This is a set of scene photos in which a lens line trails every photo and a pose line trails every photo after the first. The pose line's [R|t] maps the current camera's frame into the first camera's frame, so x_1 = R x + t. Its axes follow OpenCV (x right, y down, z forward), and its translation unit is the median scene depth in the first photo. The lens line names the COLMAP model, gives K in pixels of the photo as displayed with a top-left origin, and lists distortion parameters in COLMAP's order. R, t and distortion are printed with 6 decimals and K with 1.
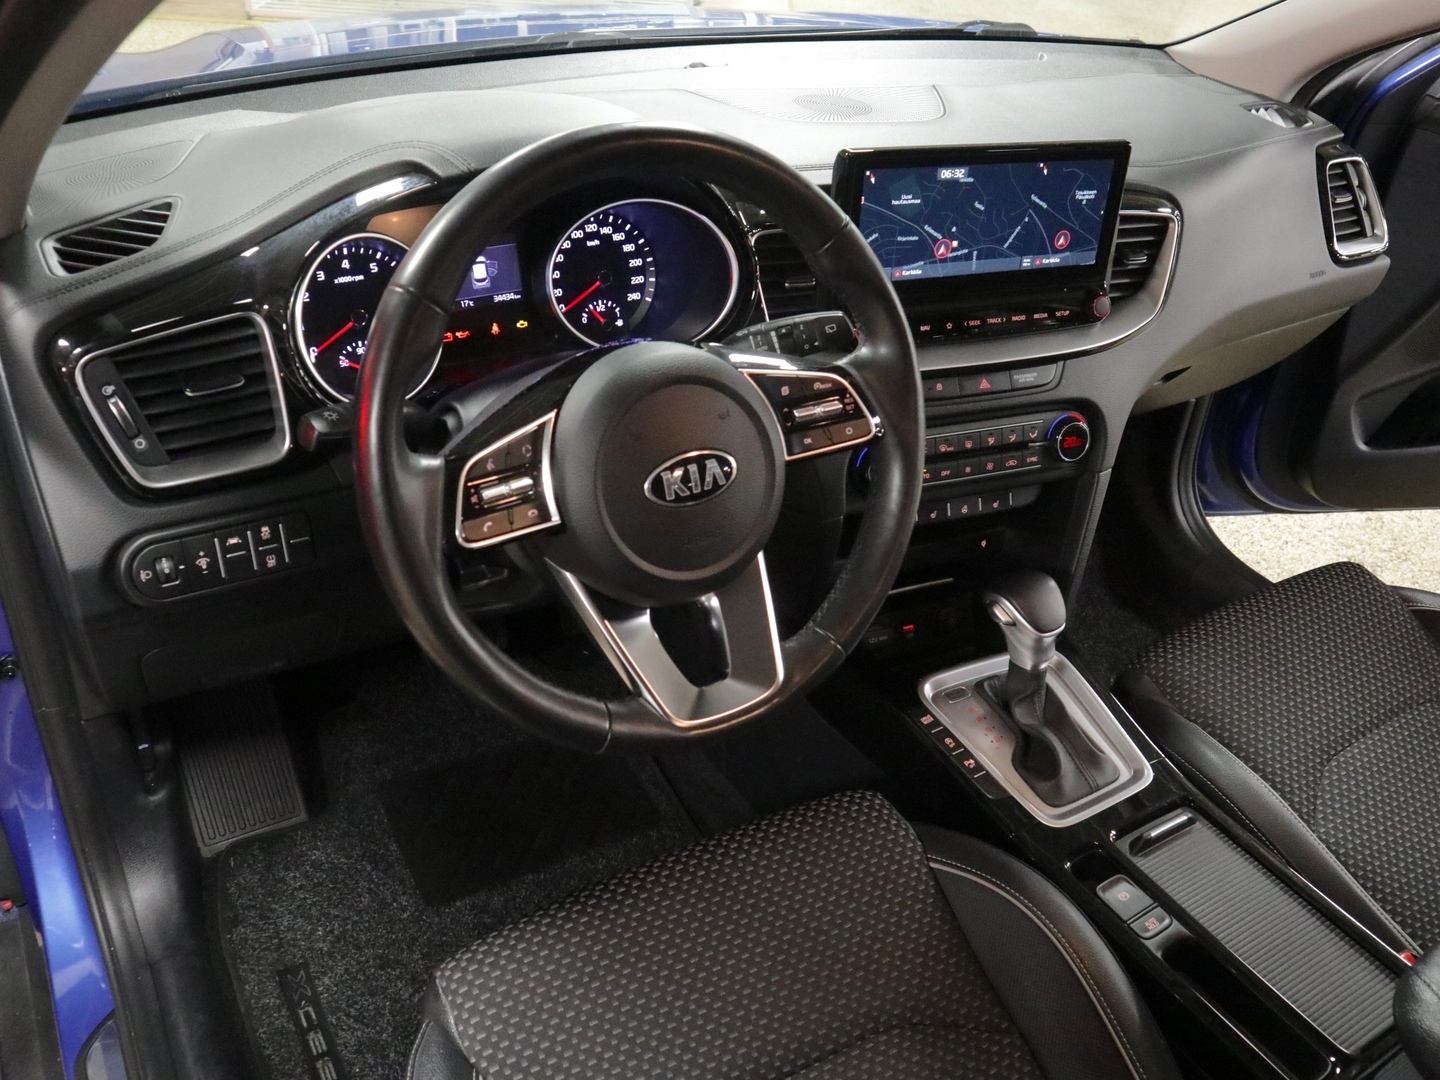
lens RADIAL K [[1196.6, 0, 720.0], [0, 1196.6, 540.0], [0, 0, 1]] dist [-0.103031, -0.000586]
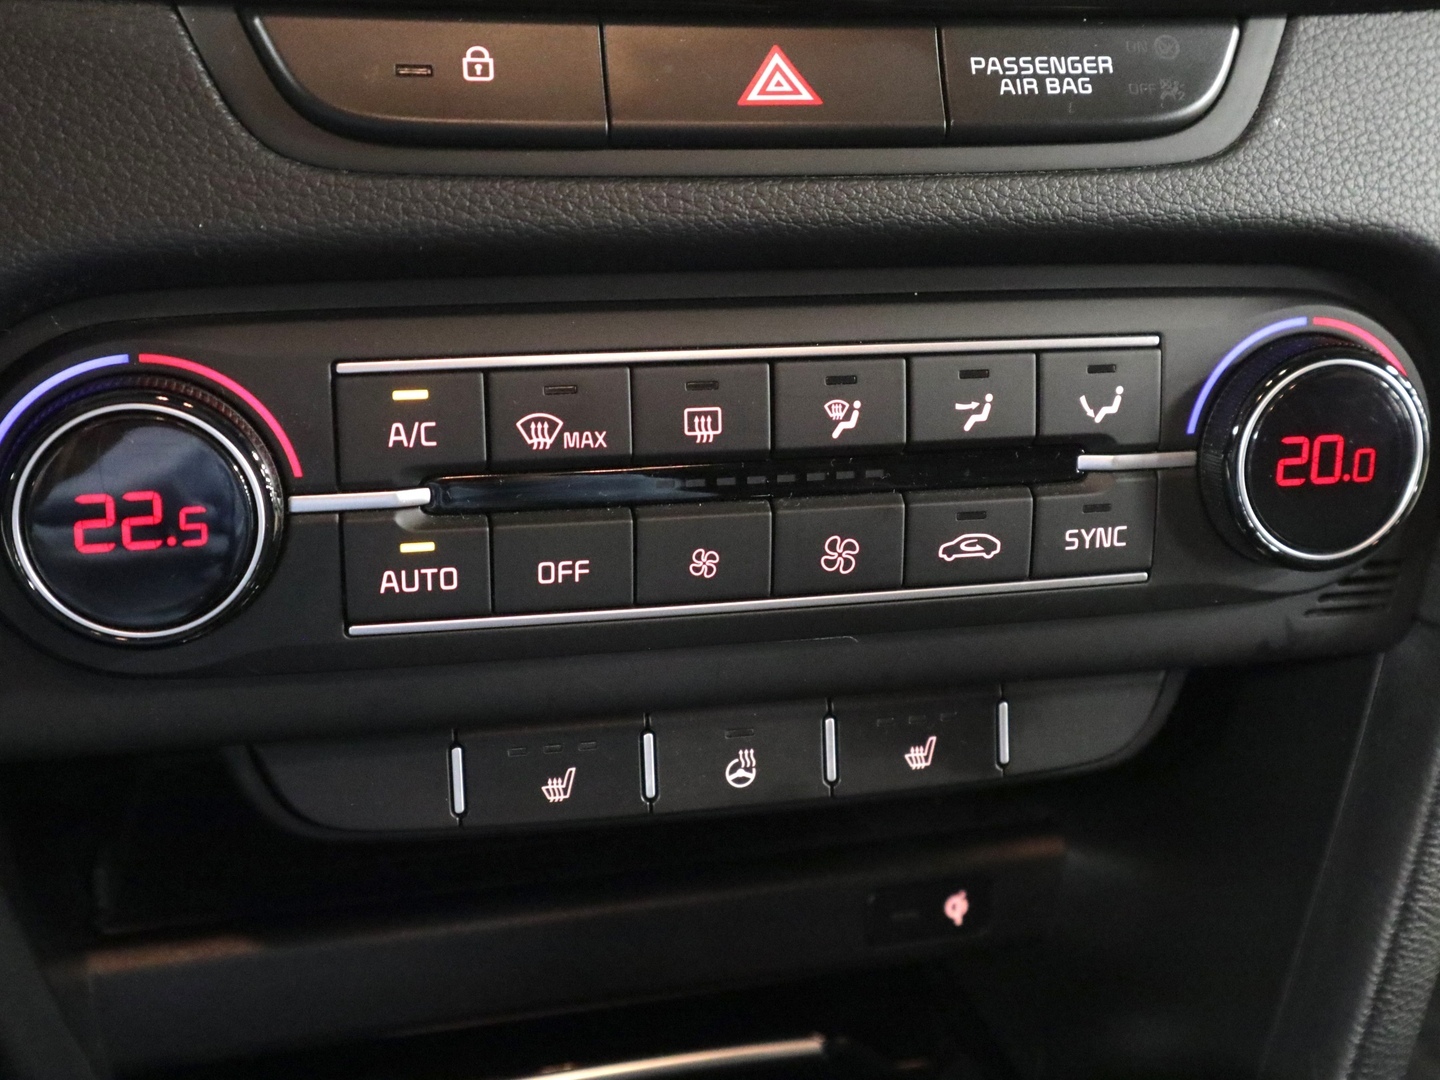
lens RADIAL K [[1752.9, 0, 720.0], [0, 1752.9, 540.0], [0, 0, 1]] dist [-0.012235, -0.001178]
pose [[0.986174, 0.066111, -0.151954, 0.265068], [-0.080800, 0.992419, -0.092610, -0.039410], [0.144680, 0.103607, 0.984039, 0.768457]]
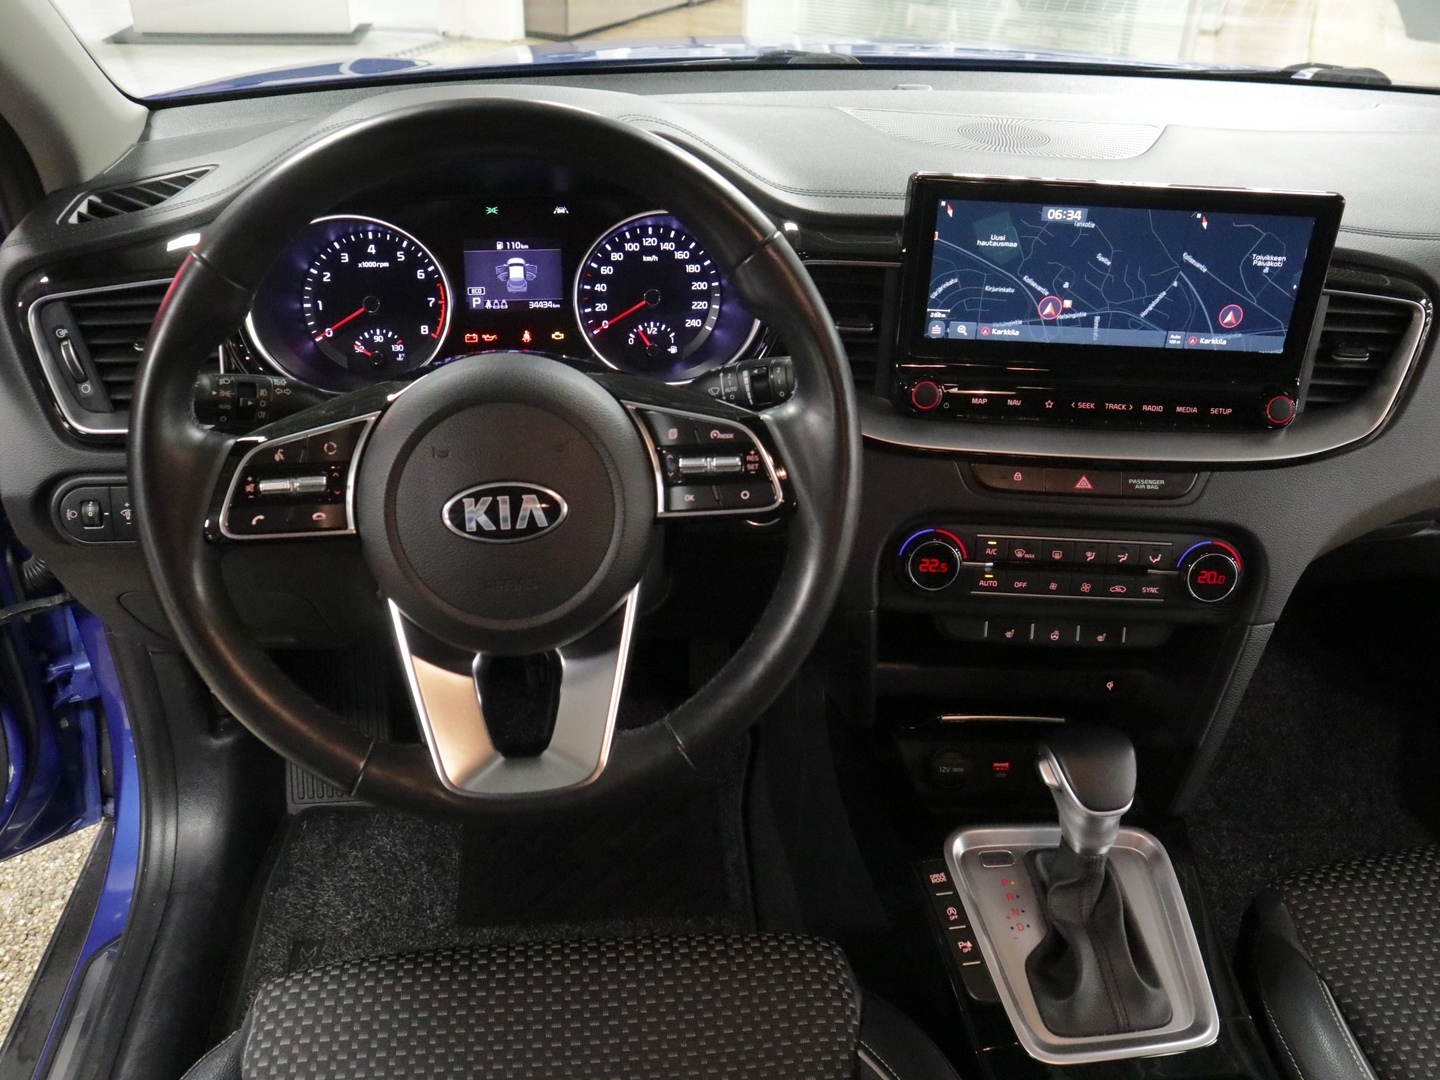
lens RADIAL K [[1196.2, 0, 720.0], [0, 1196.2, 540.0], [0, 0, 1]] dist [-0.090544, 0.016991]
pose [[0.908685, 0.180626, -0.376385, 0.314823], [-0.199450, 0.979843, -0.011298, -0.037643], [0.366758, 0.085336, 0.926394, 0.186600]]
